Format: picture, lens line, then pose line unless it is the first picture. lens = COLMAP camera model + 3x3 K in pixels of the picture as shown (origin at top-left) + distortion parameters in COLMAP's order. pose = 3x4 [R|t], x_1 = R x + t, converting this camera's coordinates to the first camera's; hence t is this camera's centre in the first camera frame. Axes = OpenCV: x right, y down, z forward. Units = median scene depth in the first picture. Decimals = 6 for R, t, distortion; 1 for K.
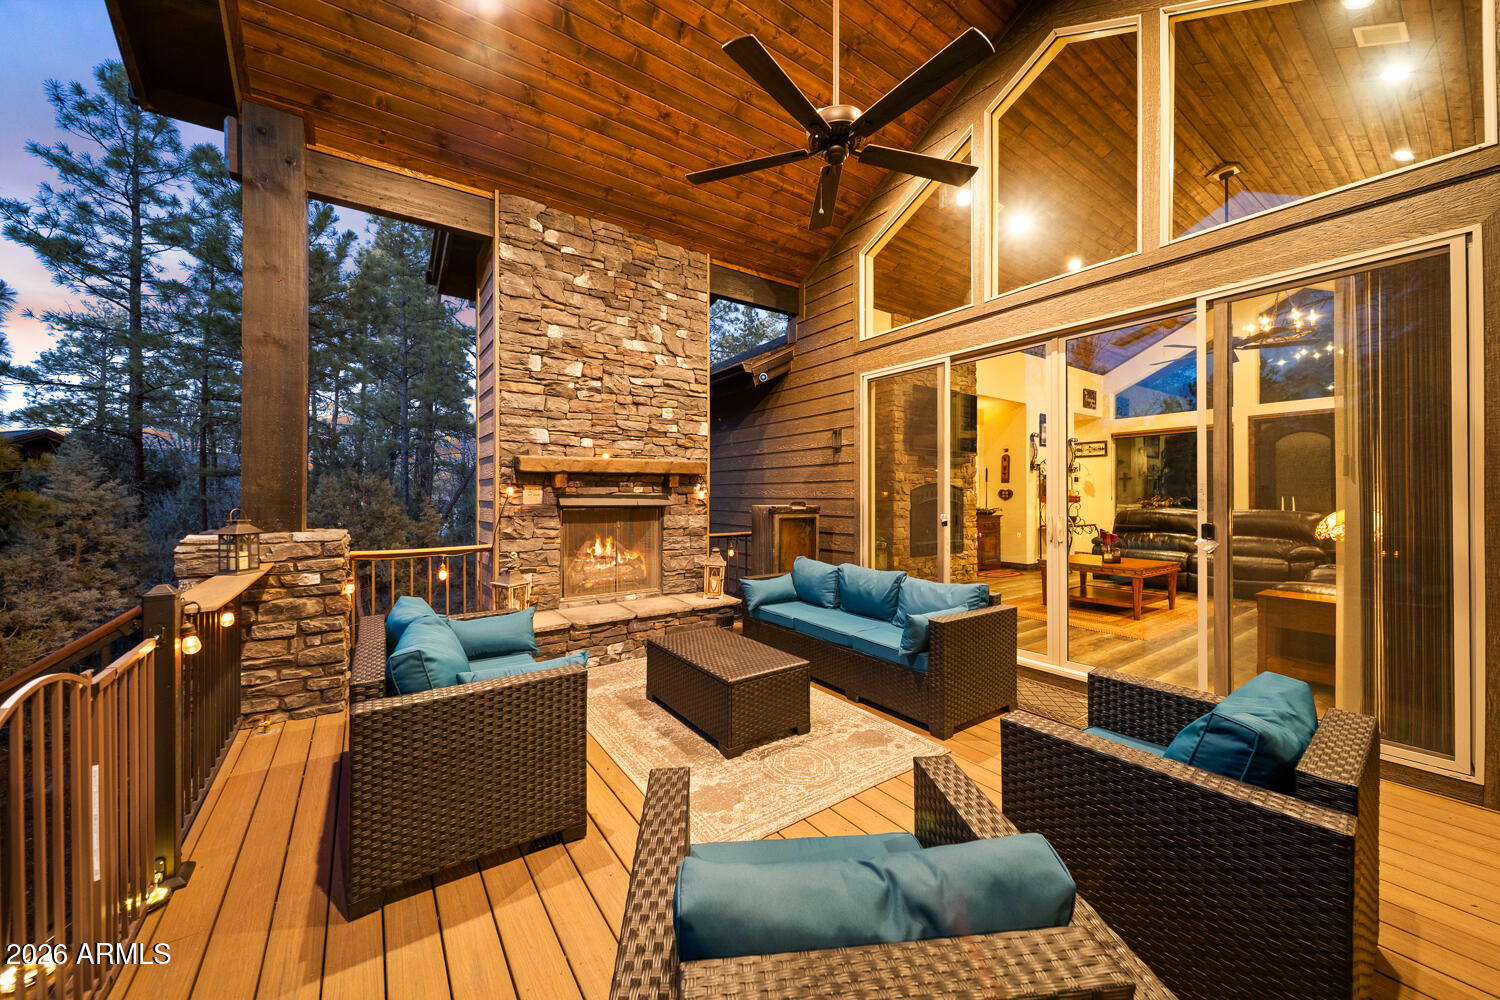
lens RADIAL K [[530.8, 0, 757.1], [0, 530.8, 494.1], [0, 0, 1]] dist [0.008860, -0.002386]
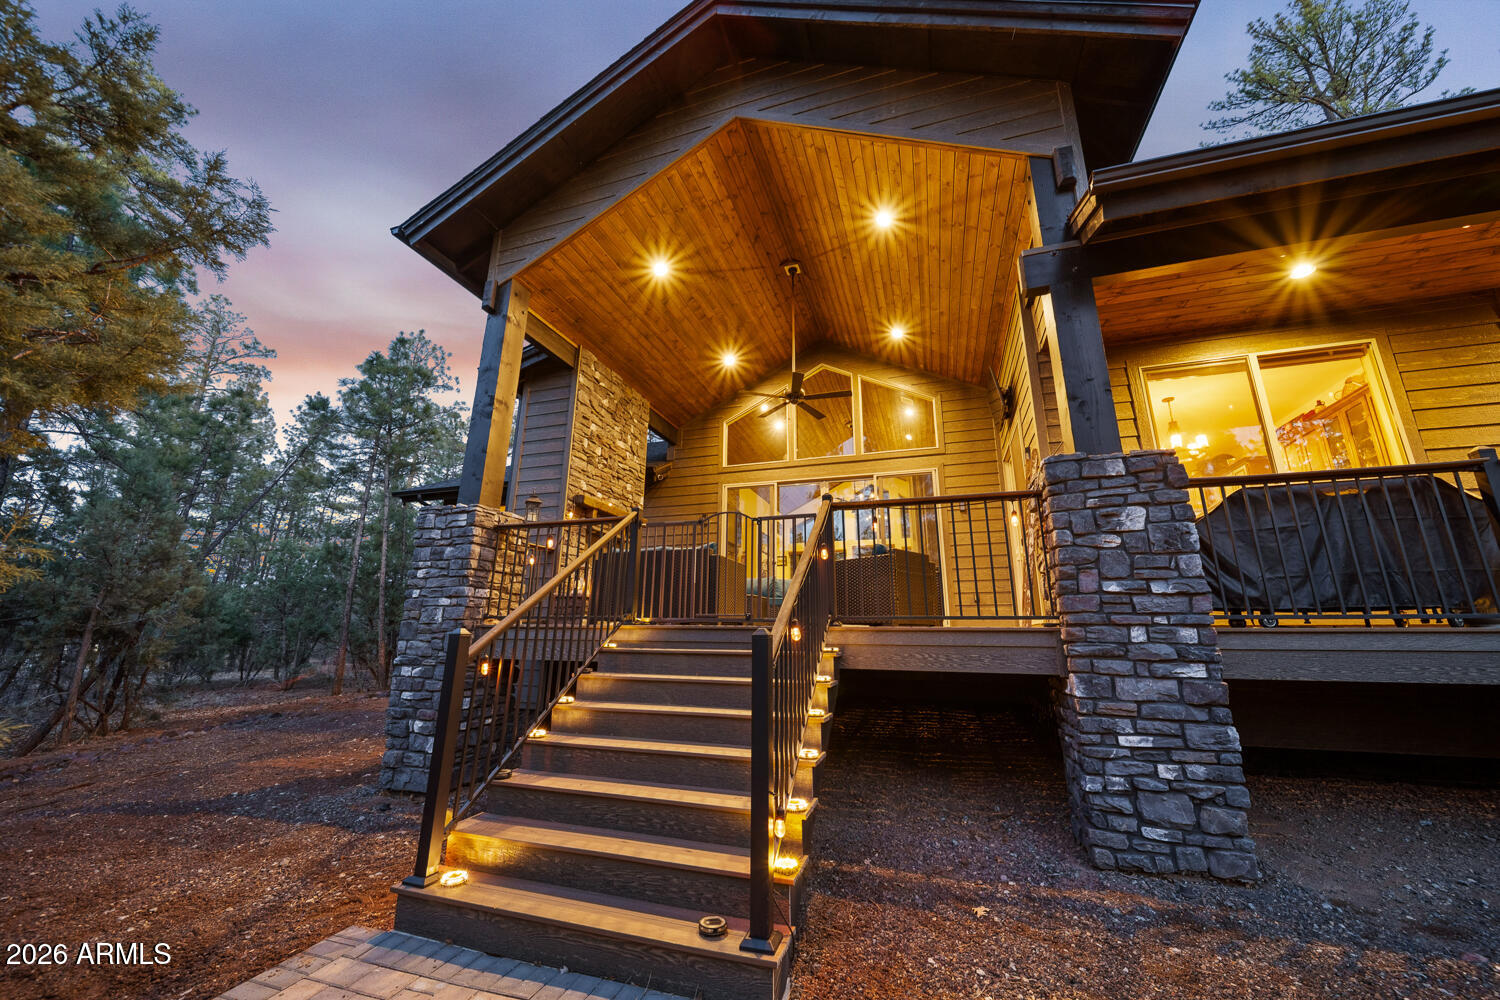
lens RADIAL K [[539.1, 0, 755.5], [0, 539.1, 499.0], [0, 0, 1]] dist [0.001380, -0.000553]
pose [[0.806154, 0.153878, 0.571347, -0.866787], [-0.010781, 0.969253, -0.245831, 0.310718], [-0.591607, 0.192018, 0.783026, -0.562517]]
